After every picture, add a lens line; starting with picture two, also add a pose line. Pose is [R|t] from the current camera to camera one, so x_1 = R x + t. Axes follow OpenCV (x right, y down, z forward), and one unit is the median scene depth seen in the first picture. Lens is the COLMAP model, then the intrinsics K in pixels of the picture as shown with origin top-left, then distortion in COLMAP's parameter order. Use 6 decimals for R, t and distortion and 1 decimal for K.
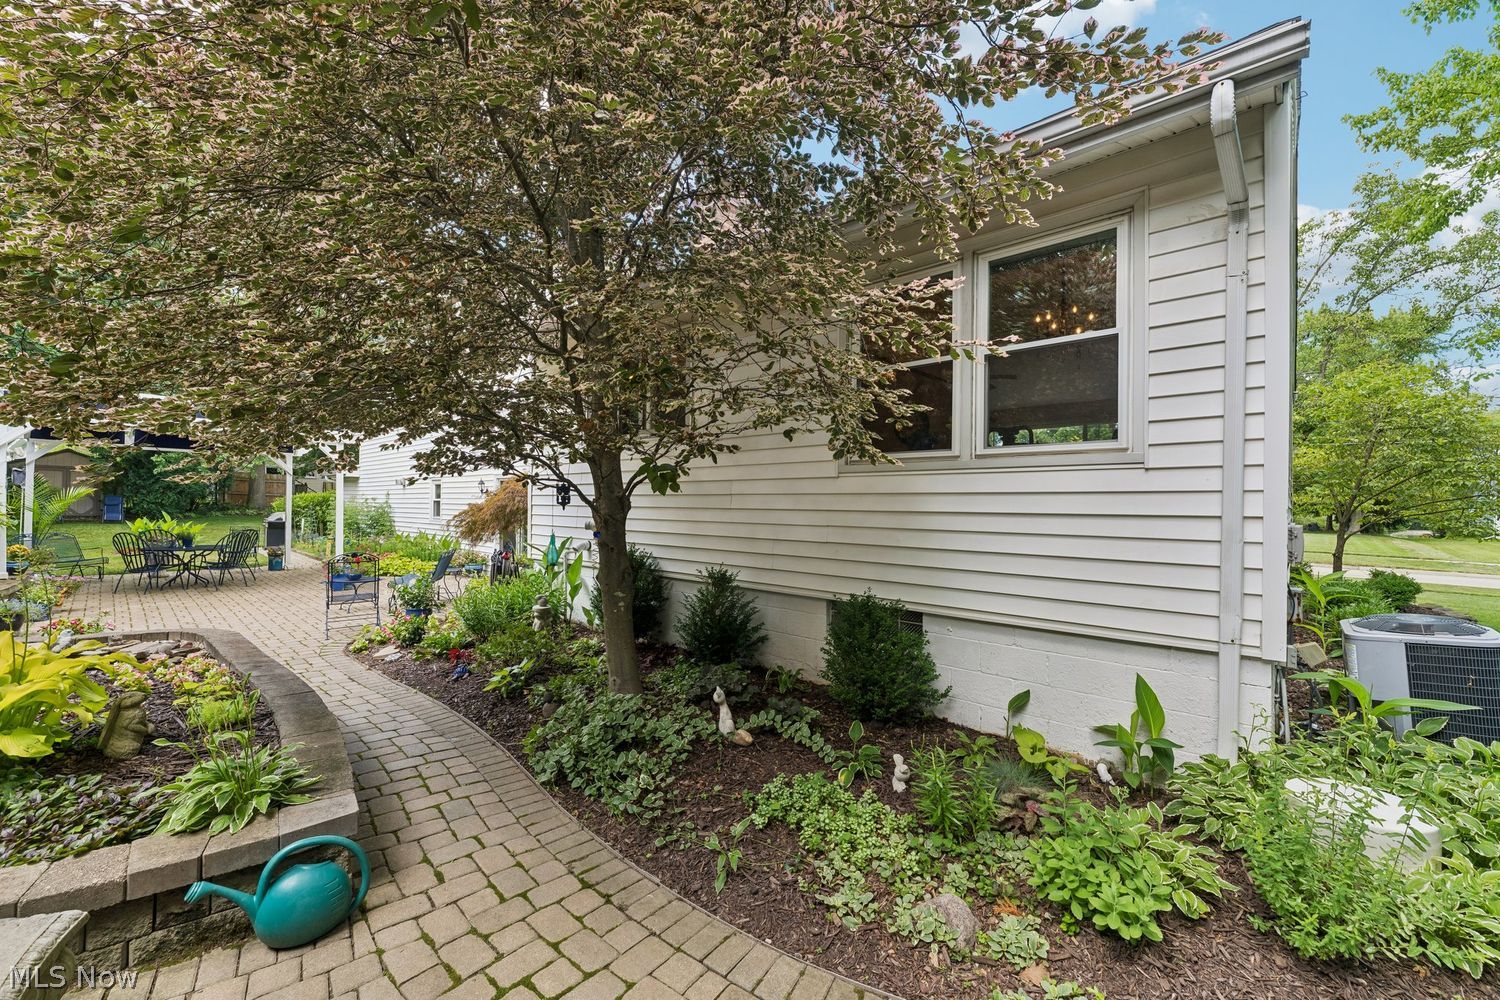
lens RADIAL K [[600.2, 0, 750.4], [0, 600.2, 504.3], [0, 0, 1]] dist [-0.000829, -0.000267]
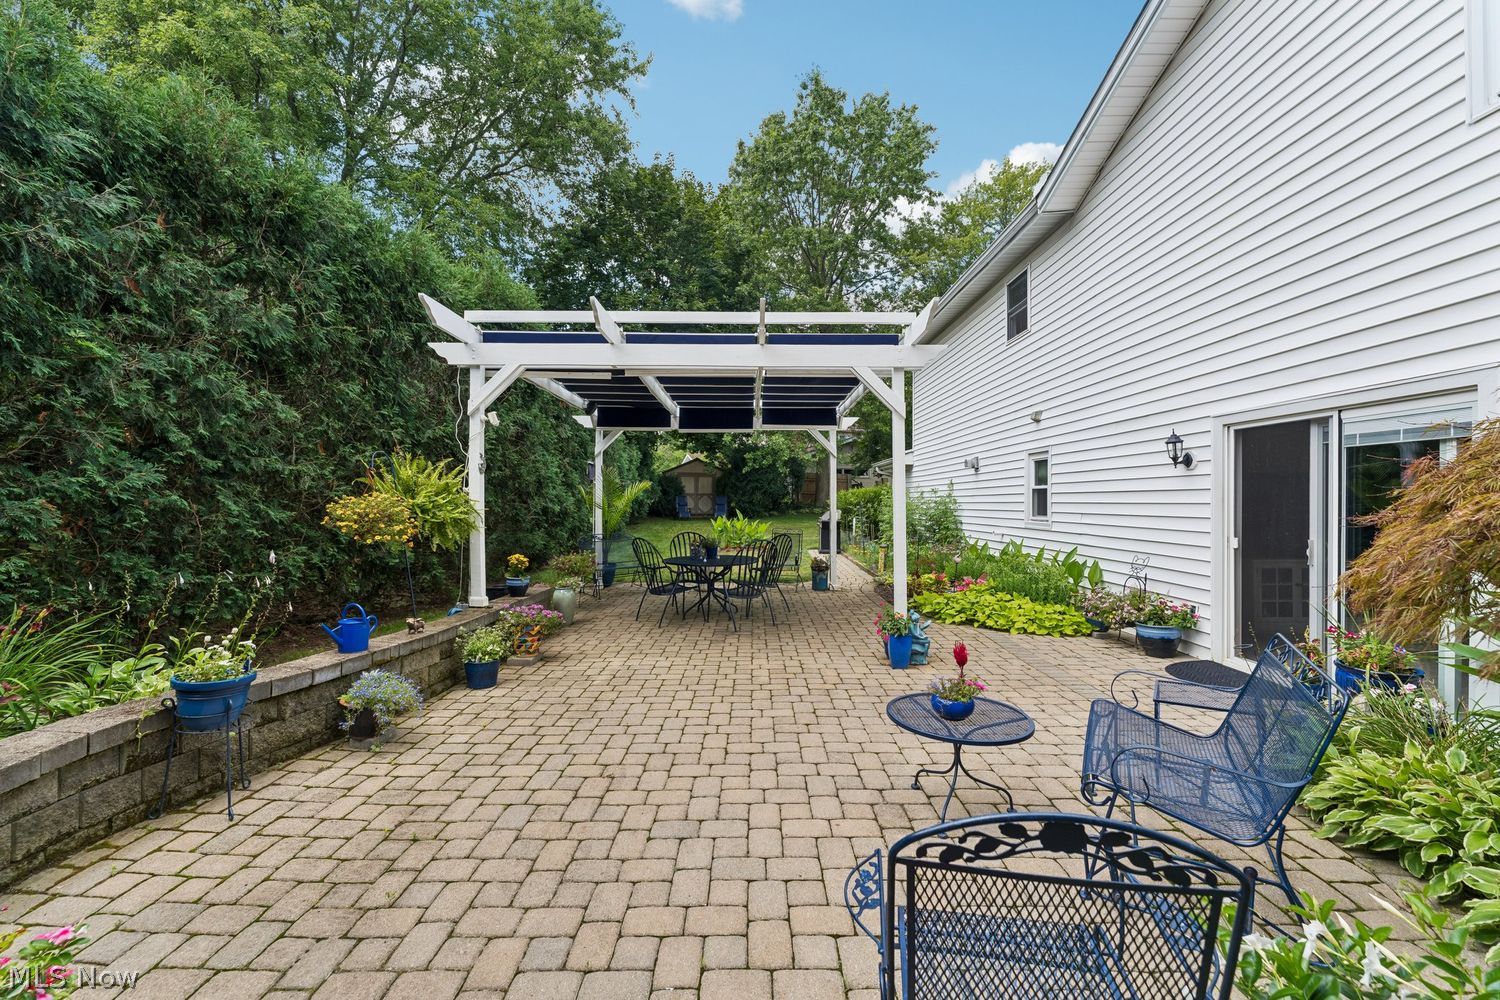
lens RADIAL K [[600.2, 0, 755.7], [0, 600.2, 502.4], [0, 0, 1]] dist [-0.000829, -0.000267]
pose [[0.685031, -0.010647, -0.728436, -0.315708], [0.008771, 0.999941, -0.006367, 0.008957], [0.728461, -0.002027, 0.685084, 0.445774]]
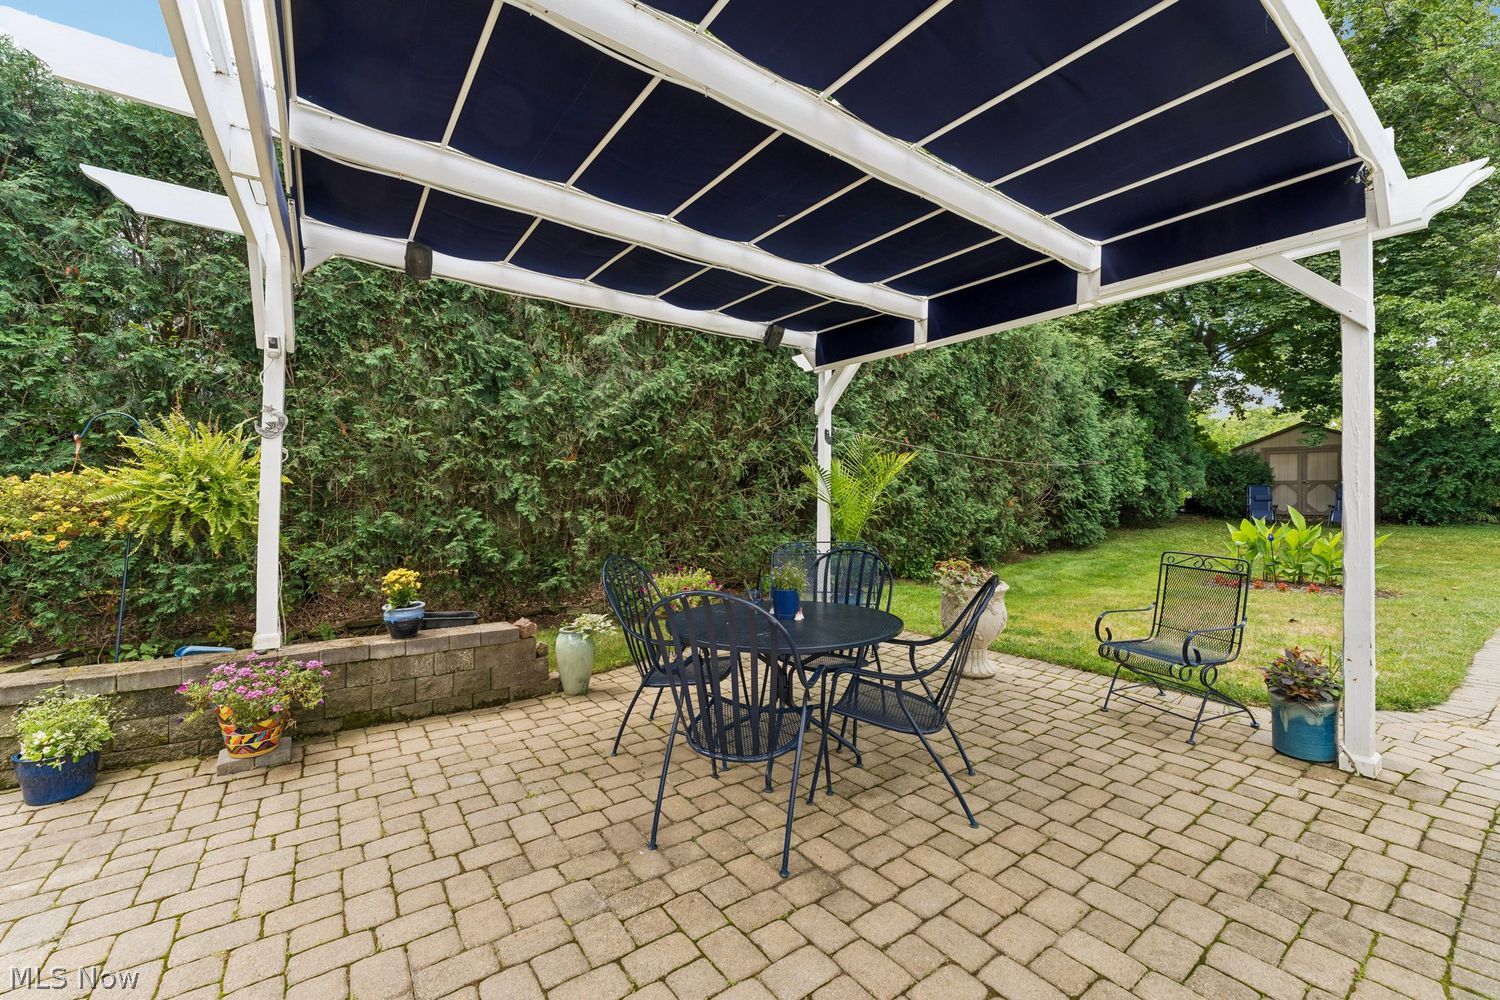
lens RADIAL K [[600.2, 0, 758.4], [0, 600.2, 495.8], [0, 0, 1]] dist [-0.000829, -0.000267]
pose [[-0.182881, -0.014466, -0.983029, -0.532420], [-0.000093, 0.999892, -0.014697, 0.014744], [0.983135, -0.002597, -0.182863, 0.852159]]
